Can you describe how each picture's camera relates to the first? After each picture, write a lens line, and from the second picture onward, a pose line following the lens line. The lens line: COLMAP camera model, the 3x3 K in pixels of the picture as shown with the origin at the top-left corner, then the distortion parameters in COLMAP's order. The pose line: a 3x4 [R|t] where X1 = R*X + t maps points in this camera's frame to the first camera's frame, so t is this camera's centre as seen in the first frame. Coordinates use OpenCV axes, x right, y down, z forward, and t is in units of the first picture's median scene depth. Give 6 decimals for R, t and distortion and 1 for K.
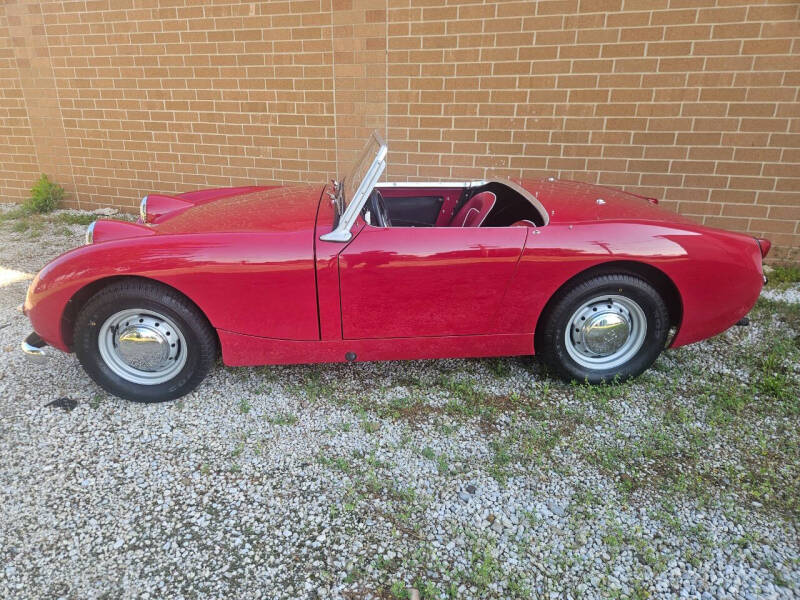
lens RADIAL K [[525.6, 0, 386.3], [0, 525.6, 302.5], [0, 0, 1]] dist [0.071723, -0.057678]
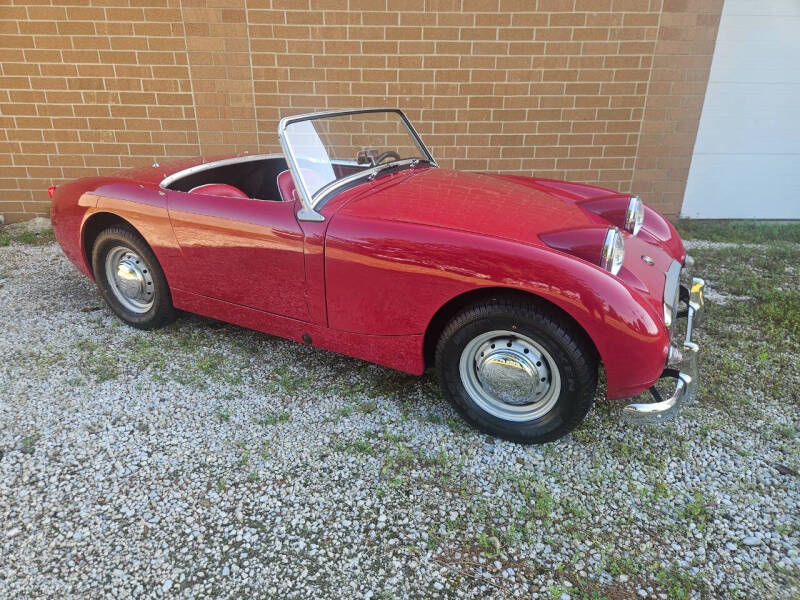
lens RADIAL K [[529.0, 0, 391.0], [0, 529.0, 303.0], [0, 0, 1]] dist [0.069084, -0.054969]
pose [[0.934666, -0.132563, 0.329888, -0.166869], [0.122746, 0.991152, 0.050514, -0.002681], [-0.333666, -0.006722, 0.942668, 0.022918]]
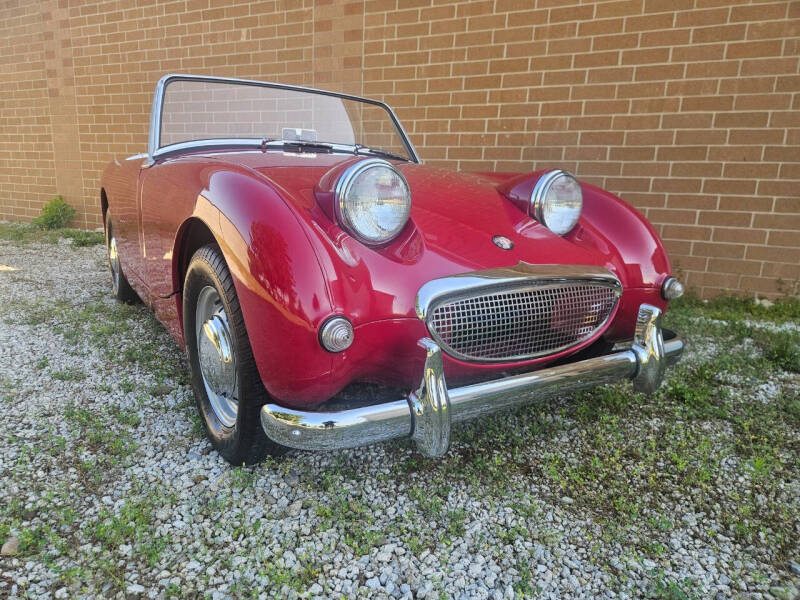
lens RADIAL K [[531.1, 0, 391.4], [0, 531.1, 308.0], [0, 0, 1]] dist [0.067687, -0.056173]
pose [[0.990483, 0.065018, -0.121310, 0.242540], [-0.081084, 0.987849, -0.132591, 0.109198], [0.111215, 0.141166, 0.983719, 0.109228]]
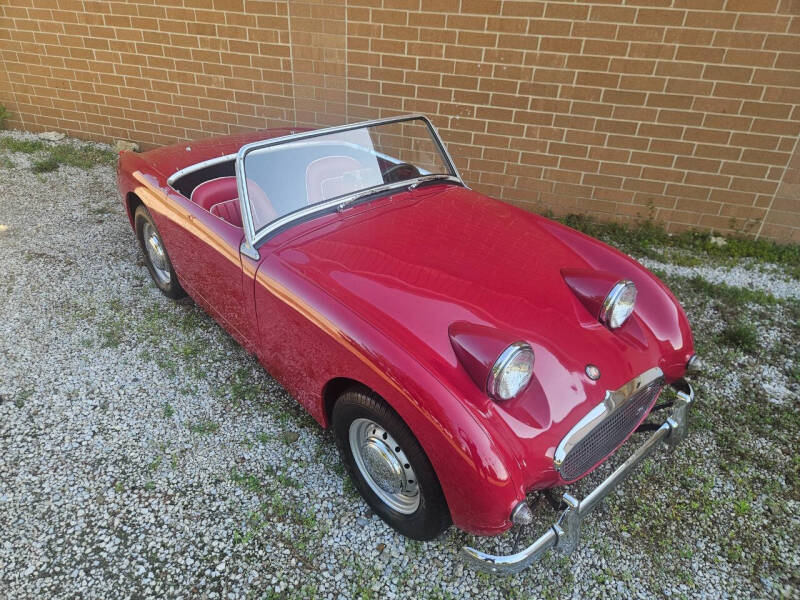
lens RADIAL K [[529.0, 0, 391.0], [0, 529.0, 303.0], [0, 0, 1]] dist [0.069084, -0.054969]
pose [[0.999382, 0.023540, 0.026099, 0.078971], [-0.028135, 0.980855, 0.192696, -0.131222], [-0.021063, -0.193311, 0.980911, 0.011503]]
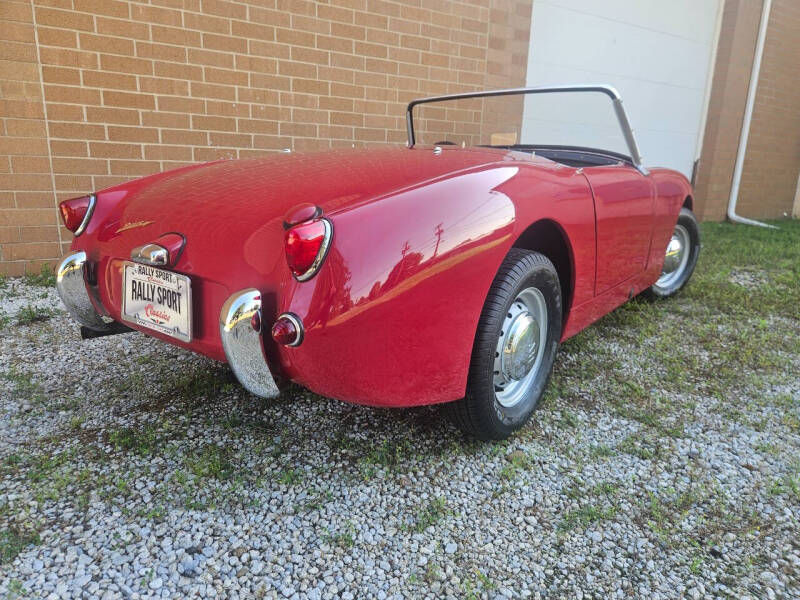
lens RADIAL K [[531.8, 0, 394.2], [0, 531.8, 301.0], [0, 0, 1]] dist [0.066765, -0.055636]
pose [[0.622561, -0.182217, 0.761062, -0.353143], [0.244324, 0.969159, 0.032180, -0.013259], [-0.743454, 0.165912, 0.647881, 0.363046]]
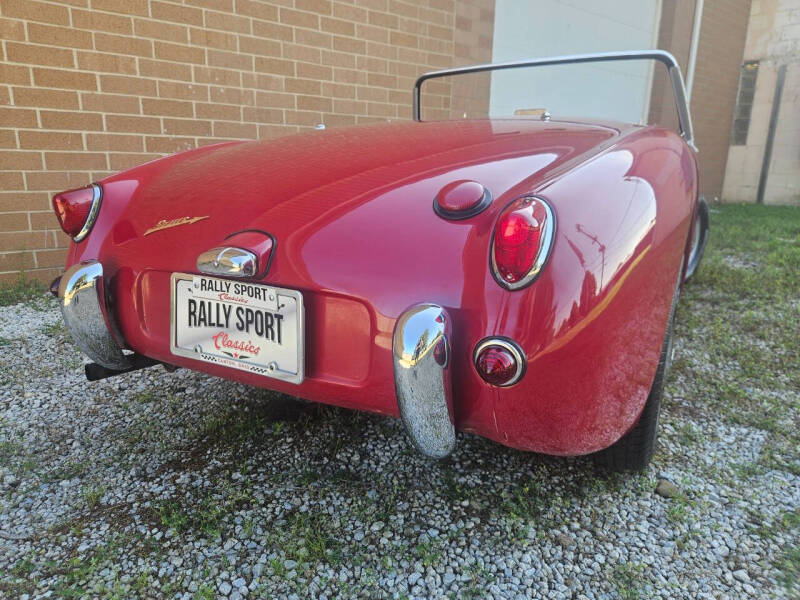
lens RADIAL K [[536.7, 0, 386.2], [0, 536.7, 304.7], [0, 0, 1]] dist [0.058021, -0.048161]
pose [[0.507550, -0.220482, 0.832935, -0.353295], [0.289117, 0.954239, 0.076418, -0.047922], [-0.811668, 0.202029, 0.548069, 0.506736]]
